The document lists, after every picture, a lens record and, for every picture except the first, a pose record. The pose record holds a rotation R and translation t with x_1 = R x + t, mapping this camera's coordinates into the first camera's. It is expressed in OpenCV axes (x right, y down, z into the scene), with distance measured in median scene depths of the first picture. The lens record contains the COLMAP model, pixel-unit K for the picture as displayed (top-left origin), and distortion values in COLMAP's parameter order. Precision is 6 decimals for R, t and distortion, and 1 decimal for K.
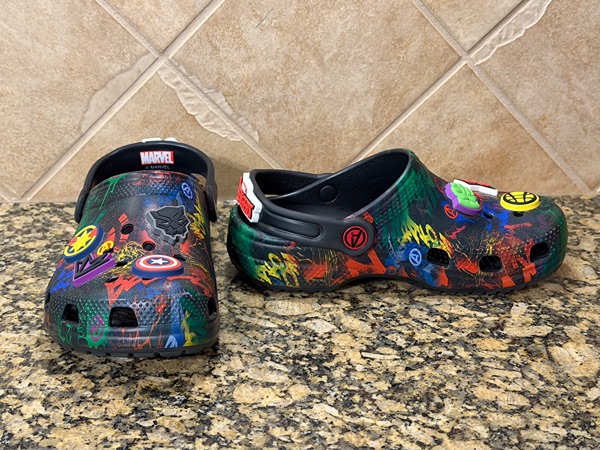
lens RADIAL K [[858.0, 0, 308.4], [0, 858.0, 222.9], [0, 0, 1]] dist [0.114317, 0.000000]
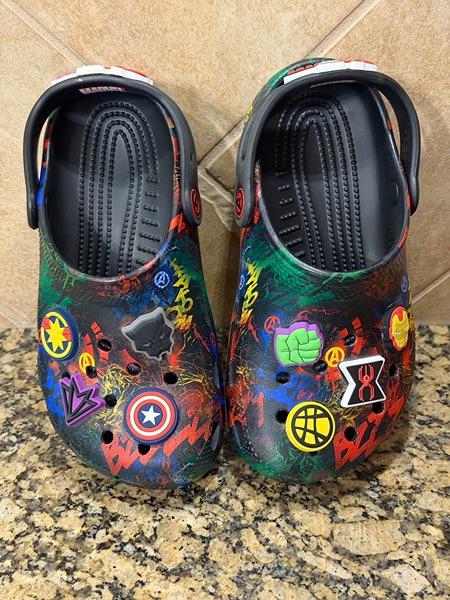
lens RADIAL K [[858.0, 0, 225.6], [0, 858.0, 299.4], [0, 0, 1]] dist [0.114317, 0.000000]
pose [[0.994724, 0.025408, -0.099393, -0.079218], [-0.006618, 0.982720, 0.184977, -0.277032], [0.102376, -0.183344, 0.977704, 0.263721]]
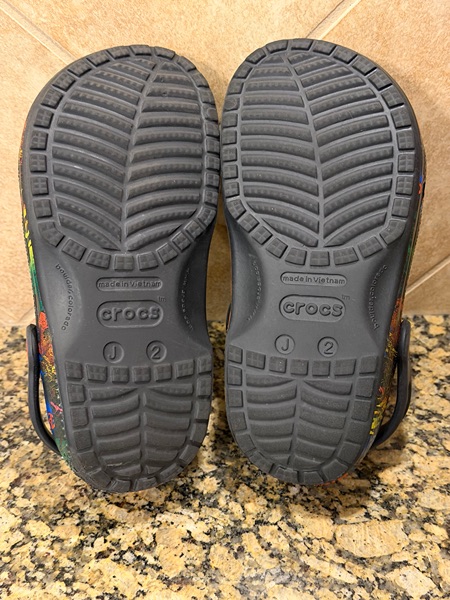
lens RADIAL K [[858.0, 0, 221.6], [0, 858.0, 297.5], [0, 0, 1]] dist [0.114317, 0.000000]
pose [[0.996960, 0.008258, -0.077480, -0.099574], [0.008519, 0.976858, 0.213720, -0.299005], [0.077452, -0.213730, 0.973818, 0.289023]]
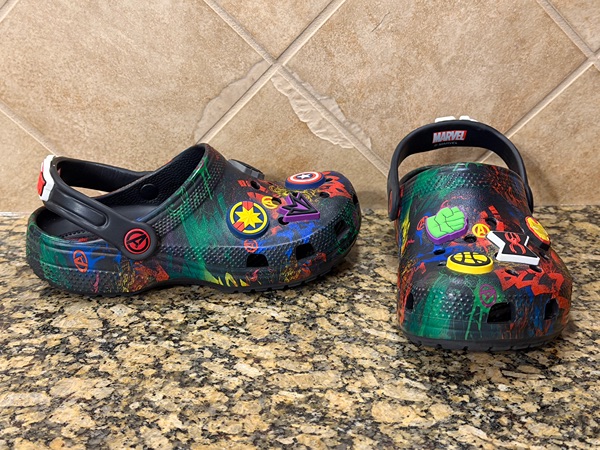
lens RADIAL K [[858.0, 0, 301.6], [0, 858.0, 220.2], [0, 0, 1]] dist [0.114317, 0.000000]
pose [[0.996731, -0.000616, -0.080794, -0.077177], [-0.000438, 0.999915, -0.013027, -0.001615], [0.080796, 0.013020, 0.996646, 0.032953]]
